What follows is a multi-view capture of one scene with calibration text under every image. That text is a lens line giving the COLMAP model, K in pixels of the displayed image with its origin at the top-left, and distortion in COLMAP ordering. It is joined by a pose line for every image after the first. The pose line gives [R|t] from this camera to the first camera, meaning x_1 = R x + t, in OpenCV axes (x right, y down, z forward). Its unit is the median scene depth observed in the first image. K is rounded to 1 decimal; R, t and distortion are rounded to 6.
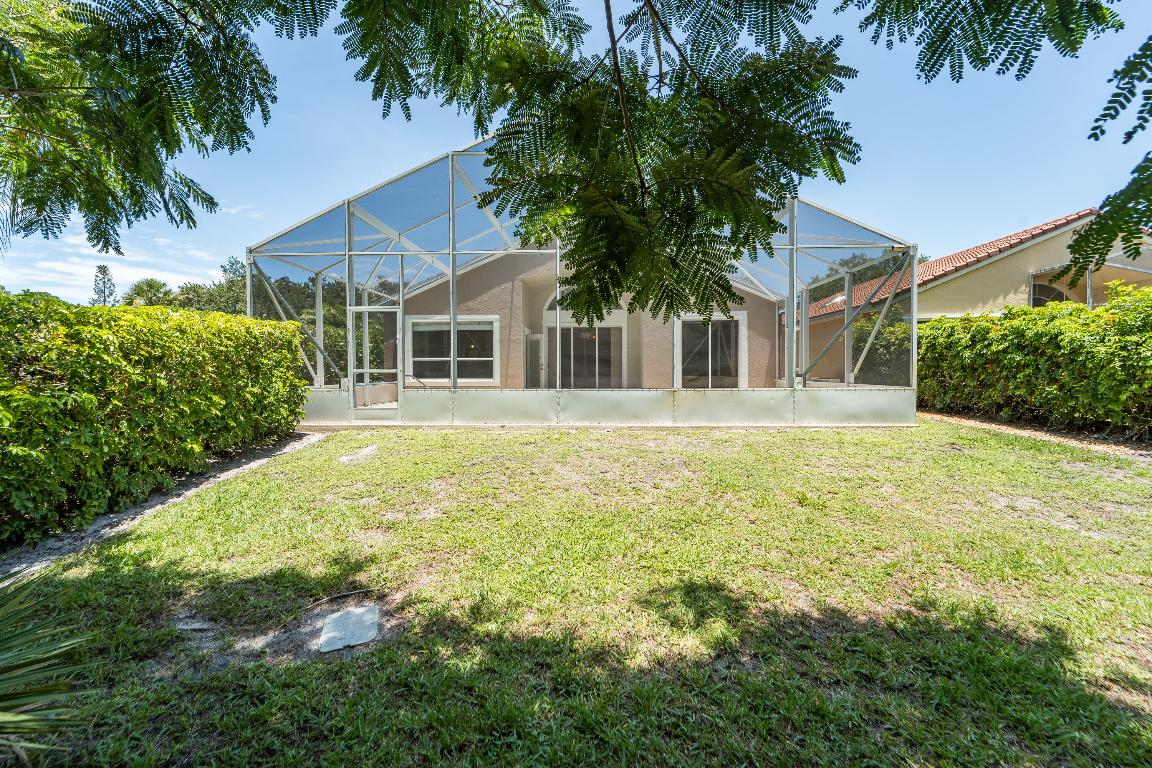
lens RADIAL K [[467.5, 0, 578.3], [0, 467.5, 378.1], [0, 0, 1]] dist [-0.016390, 0.000279]
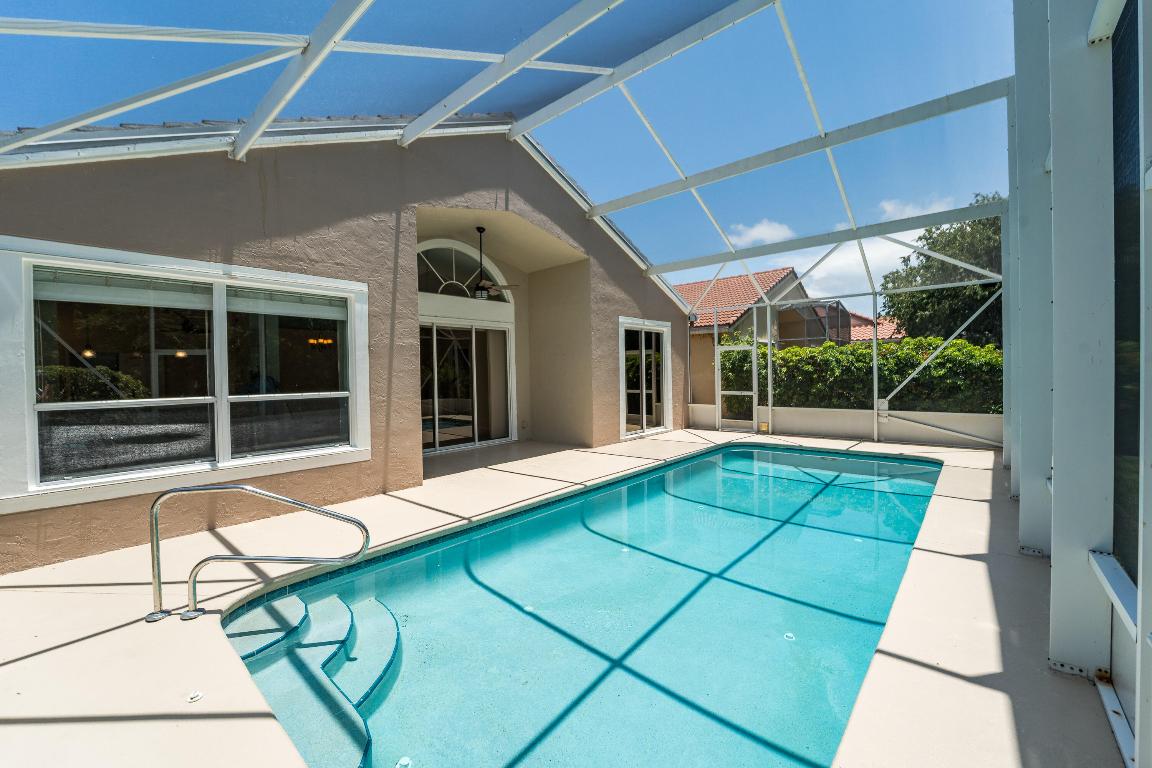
lens RADIAL K [[467.5, 0, 578.3], [0, 467.5, 378.1], [0, 0, 1]] dist [-0.016390, 0.000279]
pose [[0.615867, -0.015098, 0.787705, -0.687978], [0.030105, 0.999537, -0.004379, -0.085374], [-0.787275, 0.026410, 0.616037, 1.111474]]
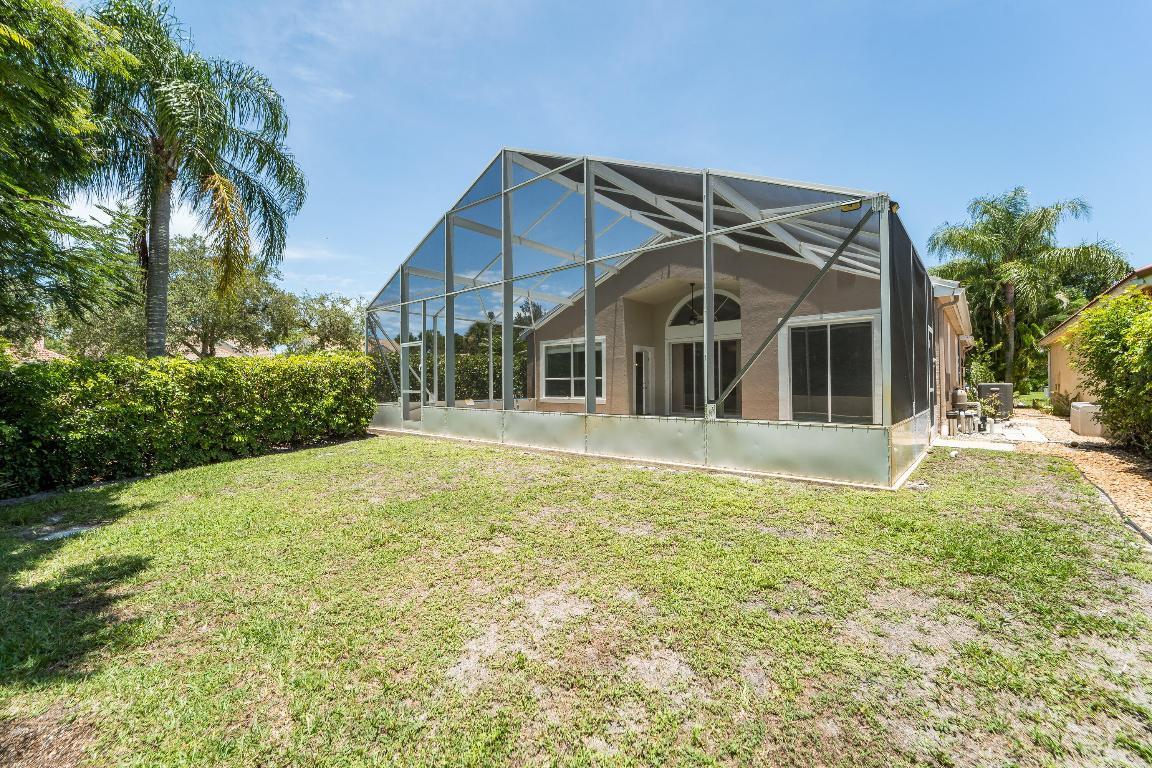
lens RADIAL K [[467.5, 0, 578.3], [0, 467.5, 378.1], [0, 0, 1]] dist [-0.016390, 0.000279]
pose [[0.794049, -0.010857, -0.607757, 0.755936], [-0.007282, 0.999599, -0.027370, -0.022217], [0.607811, 0.026159, 0.793651, 0.258583]]
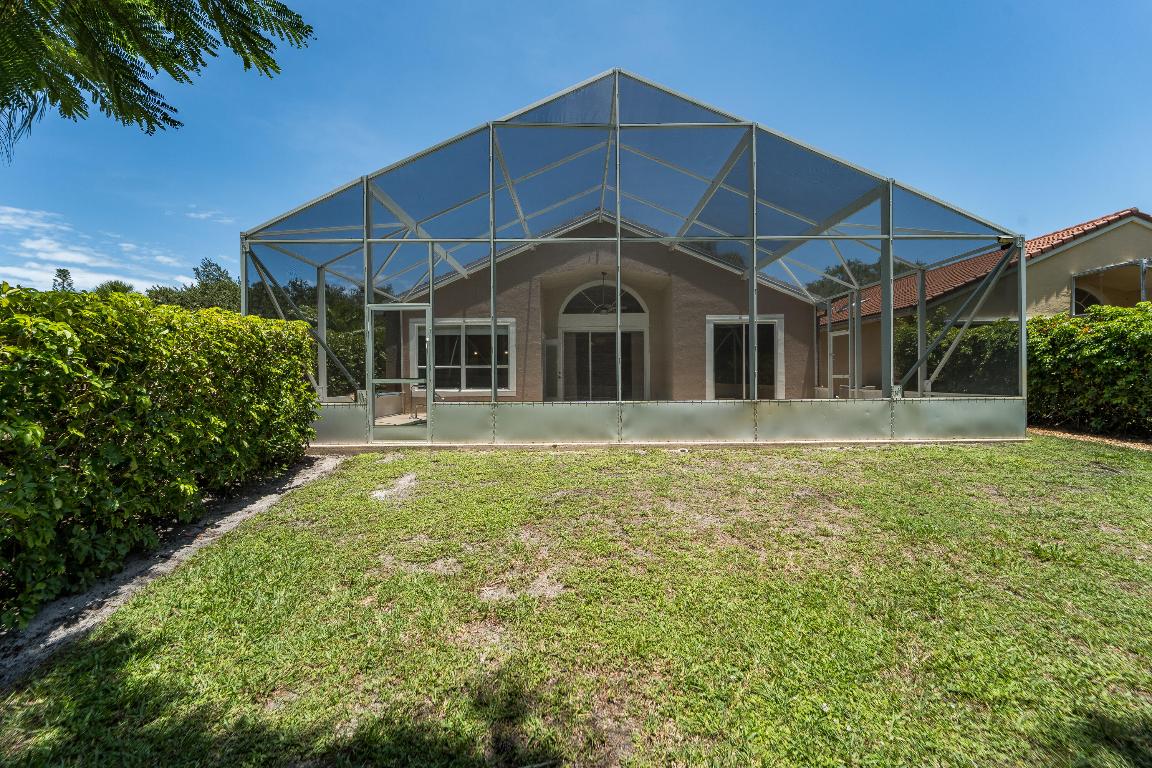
lens RADIAL K [[467.5, 0, 578.3], [0, 467.5, 378.1], [0, 0, 1]] dist [-0.016390, 0.000279]
pose [[0.999061, -0.004576, 0.043081, -0.157548], [0.005269, 0.999858, -0.015992, -0.005615], [-0.043002, 0.016204, 0.998944, 0.157232]]
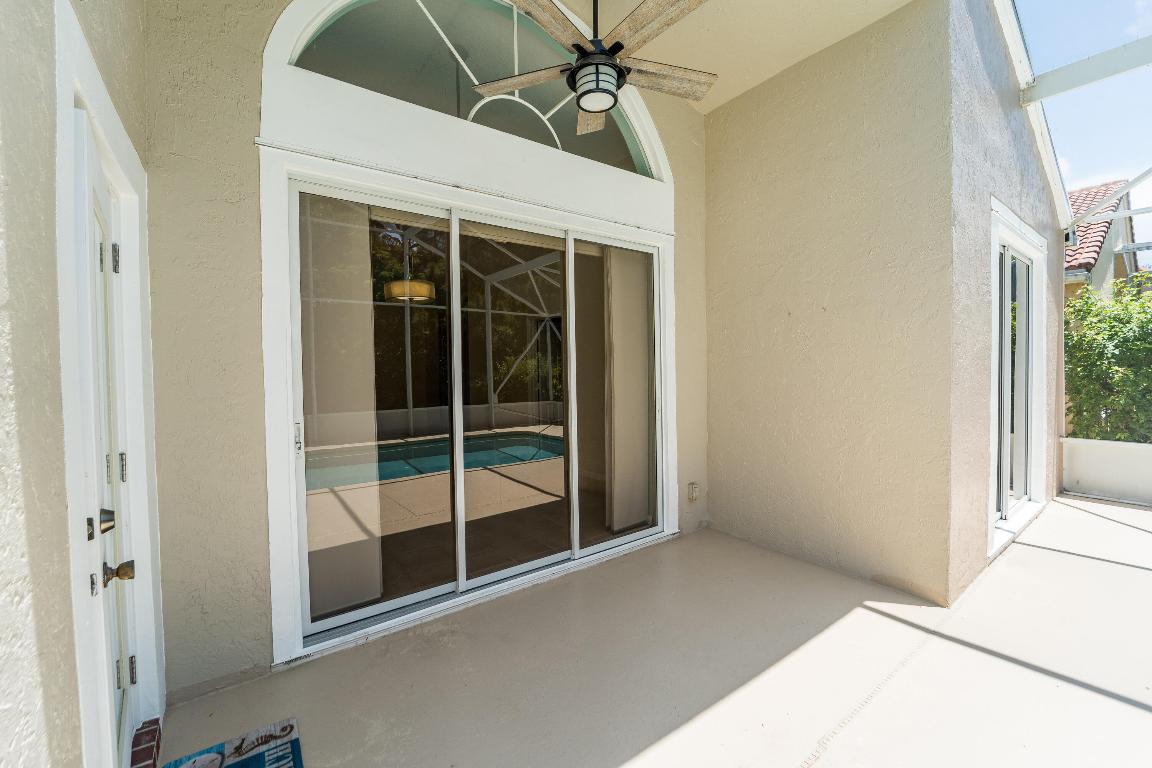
lens RADIAL K [[467.5, 0, 578.3], [0, 467.5, 378.1], [0, 0, 1]] dist [-0.016390, 0.000279]
pose [[0.751228, -0.024328, 0.659595, -0.198775], [0.020880, 0.999696, 0.013092, -0.103370], [-0.659713, 0.003937, 0.751507, 1.719237]]
